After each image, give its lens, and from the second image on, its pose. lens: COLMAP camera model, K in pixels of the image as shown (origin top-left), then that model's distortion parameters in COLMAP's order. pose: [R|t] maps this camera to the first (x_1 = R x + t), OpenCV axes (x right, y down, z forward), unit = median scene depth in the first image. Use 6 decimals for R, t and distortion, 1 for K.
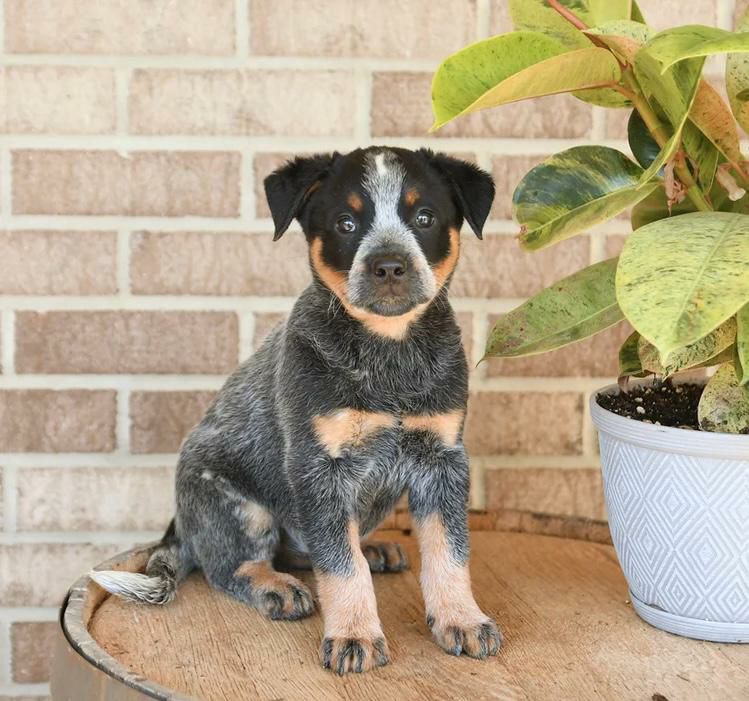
lens RADIAL K [[2068.5, 0, 398.5], [0, 2068.5, 352.4], [0, 0, 1]] dist [0.022013, -0.715956]
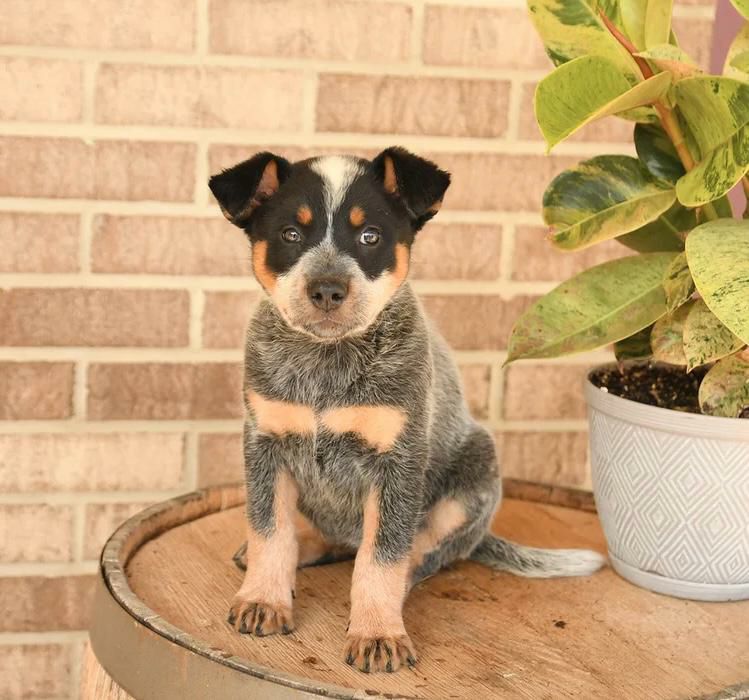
lens RADIAL K [[1681.5, 0, 363.3], [0, 1681.5, 336.1], [0, 0, 1]] dist [-0.025555, -0.260081]
pose [[0.980292, 0.004070, 0.197511, -0.163664], [-0.010112, 0.999511, 0.029593, -0.022618], [-0.197294, -0.031007, 0.979854, 0.119400]]
